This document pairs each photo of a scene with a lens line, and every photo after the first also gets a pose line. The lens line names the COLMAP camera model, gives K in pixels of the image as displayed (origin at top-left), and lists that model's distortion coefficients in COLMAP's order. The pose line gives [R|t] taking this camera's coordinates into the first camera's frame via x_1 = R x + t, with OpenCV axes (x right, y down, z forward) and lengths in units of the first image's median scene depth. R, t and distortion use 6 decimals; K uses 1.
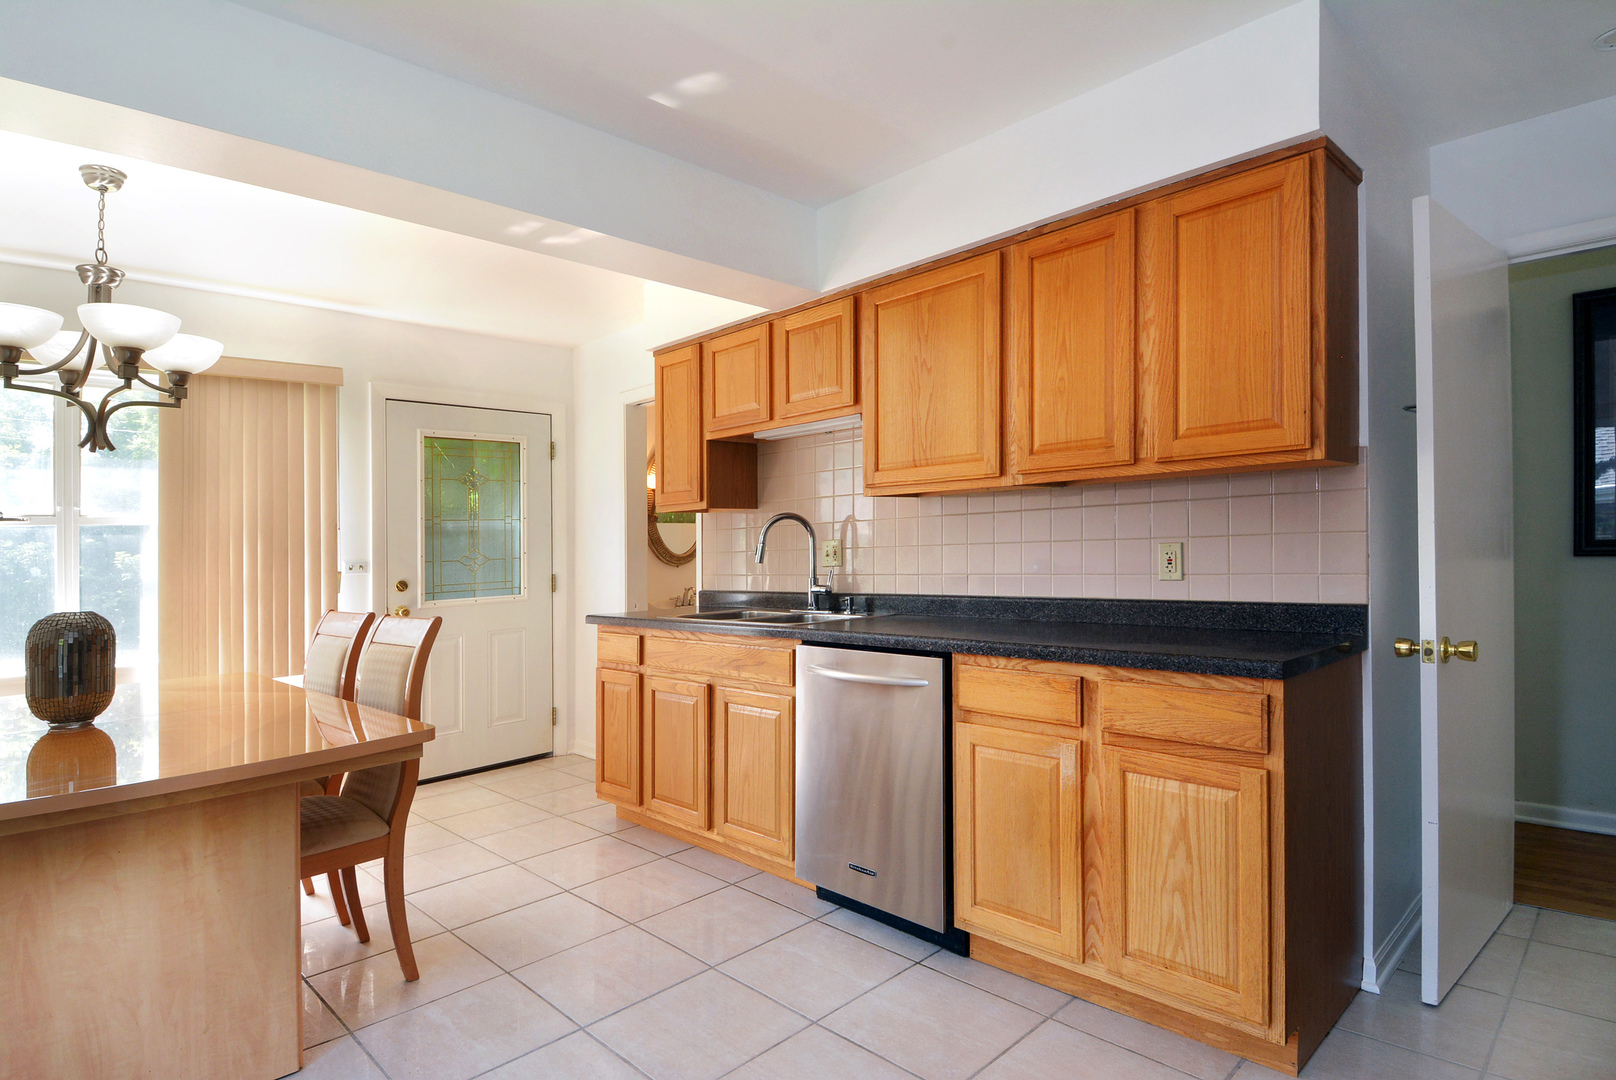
lens RADIAL K [[852.5, 0, 811.1], [0, 852.5, 536.7], [0, 0, 1]] dist [0.005957, -0.030868]
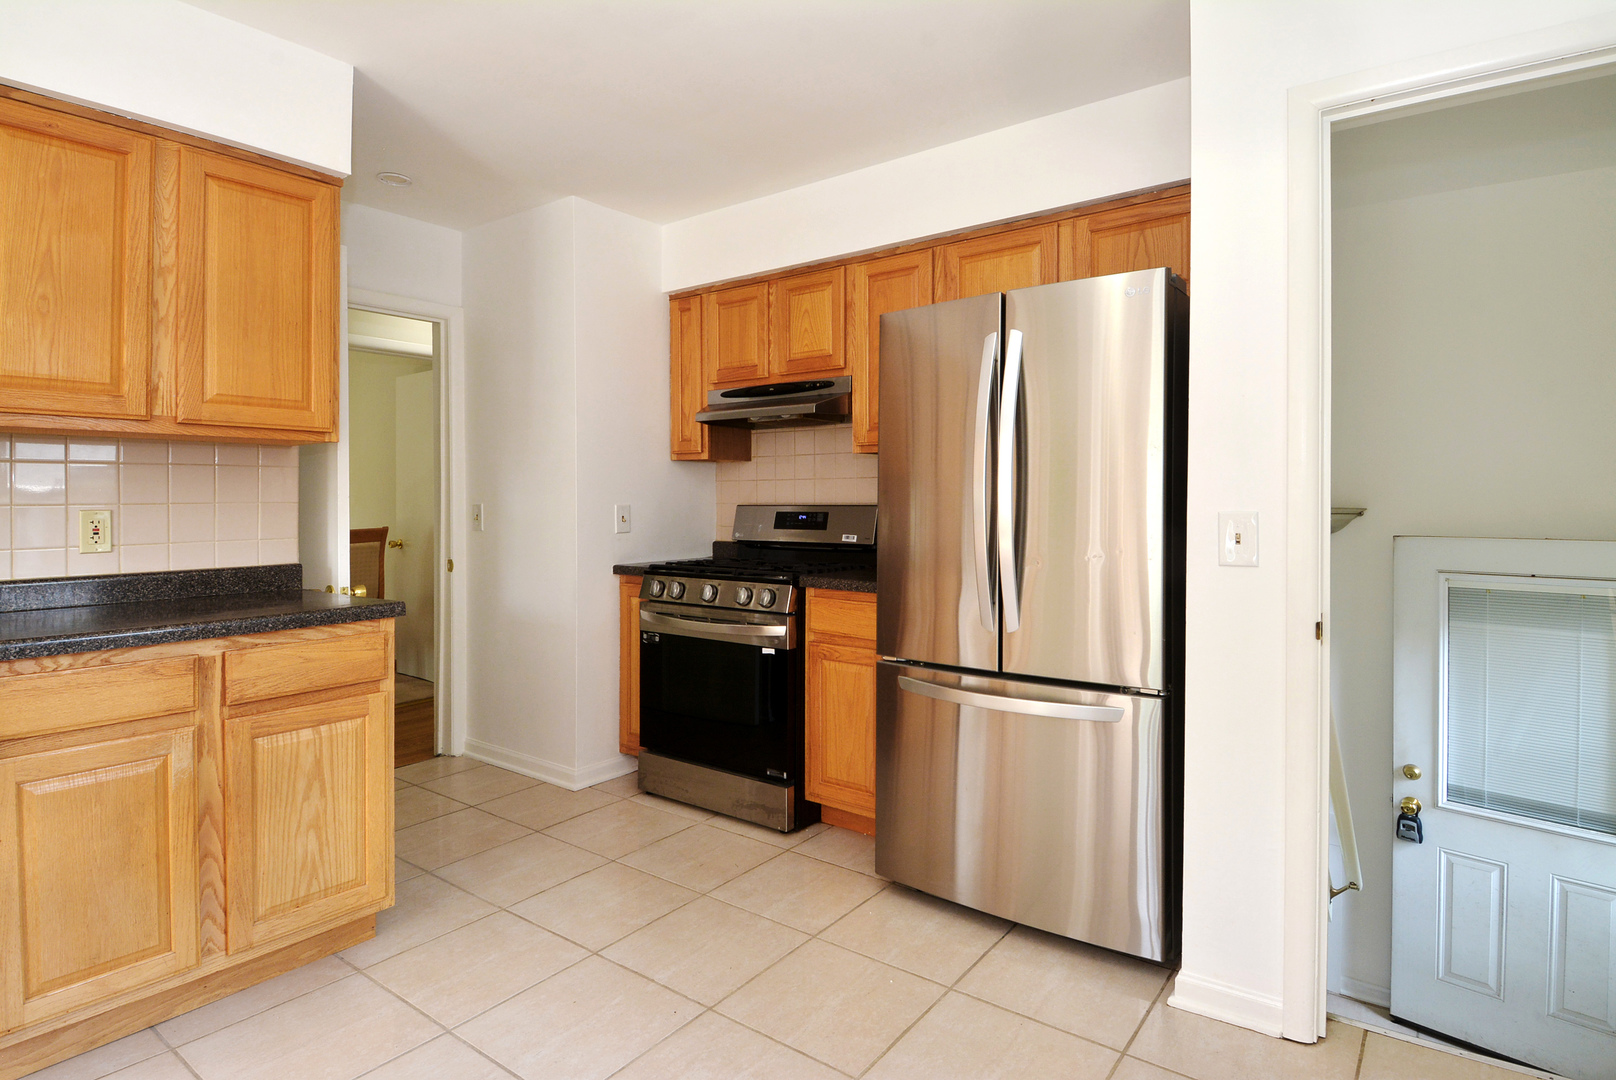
lens RADIAL K [[852.5, 0, 811.1], [0, 852.5, 536.7], [0, 0, 1]] dist [0.005957, -0.030868]
pose [[-0.172003, -0.011594, 0.985028, -0.677553], [-0.005253, 0.999927, 0.010852, 0.025685], [-0.985082, -0.003308, -0.172052, 0.508050]]
